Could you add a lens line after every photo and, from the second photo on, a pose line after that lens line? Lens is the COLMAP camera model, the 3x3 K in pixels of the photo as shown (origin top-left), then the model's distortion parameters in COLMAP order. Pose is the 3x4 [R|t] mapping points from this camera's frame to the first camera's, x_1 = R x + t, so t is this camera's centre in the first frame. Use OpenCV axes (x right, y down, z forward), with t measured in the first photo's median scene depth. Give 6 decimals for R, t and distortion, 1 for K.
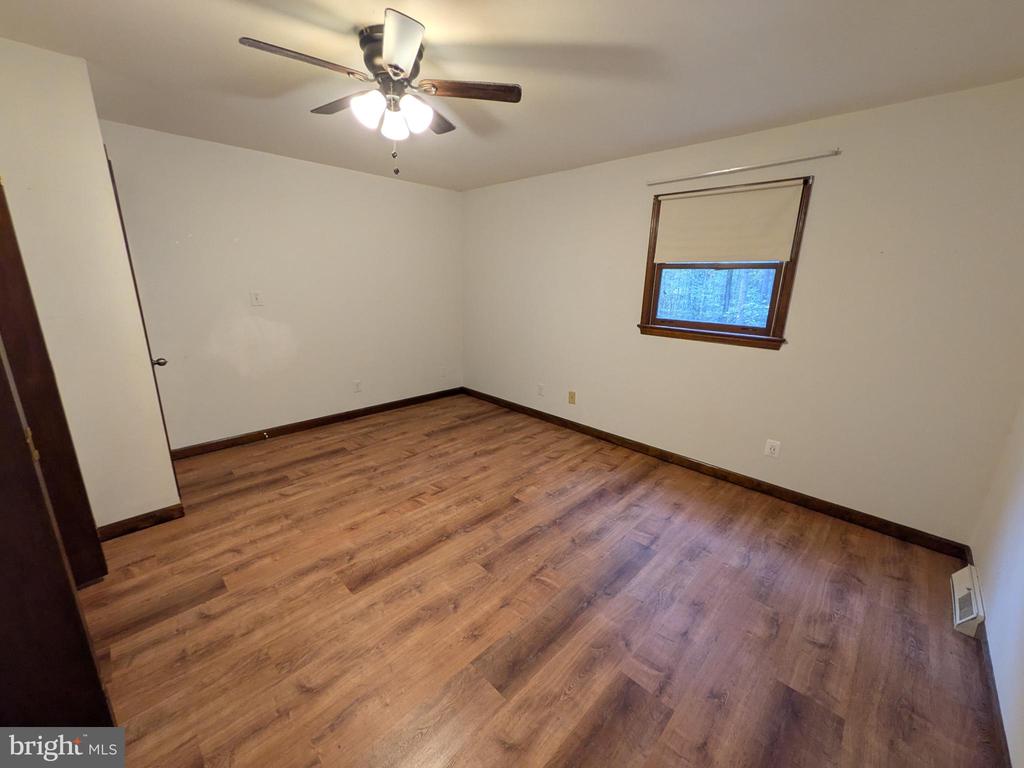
lens RADIAL K [[404.7, 0, 514.1], [0, 404.7, 384.9], [0, 0, 1]] dist [0.001222, -0.000506]
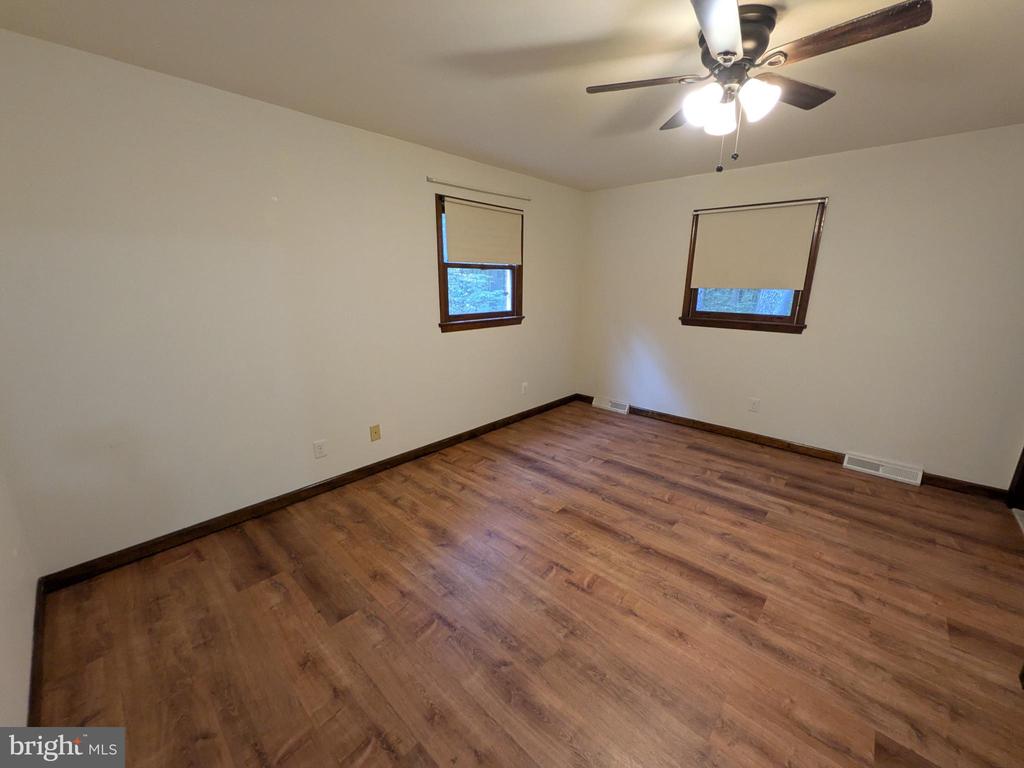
lens RADIAL K [[404.7, 0, 514.1], [0, 404.7, 384.9], [0, 0, 1]] dist [0.001222, -0.000506]
pose [[-0.030876, -0.276807, 0.960429, -0.890173], [0.246534, 0.929091, 0.275701, -0.307775], [-0.968642, 0.245291, 0.039556, 1.064150]]
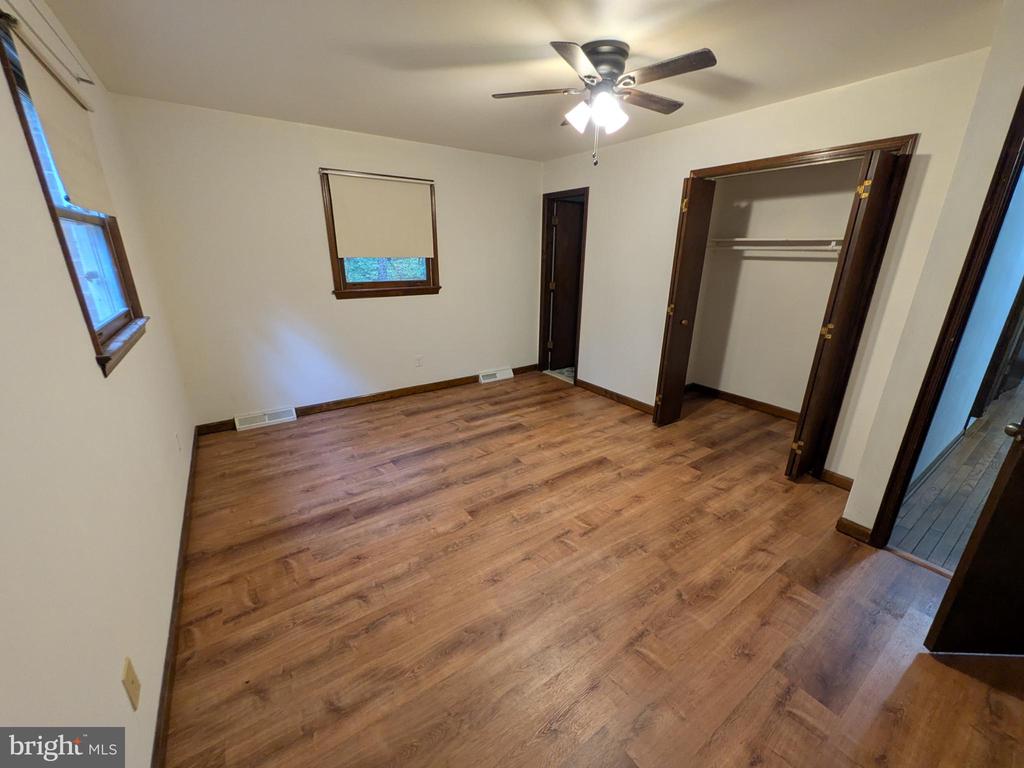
lens RADIAL K [[404.7, 0, 514.1], [0, 404.7, 384.9], [0, 0, 1]] dist [0.001222, -0.000506]
pose [[-0.981668, -0.088927, 0.168584, -0.217958], [0.017479, 0.838760, 0.544220, -0.439367], [-0.189798, 0.537190, -0.821829, 1.642745]]
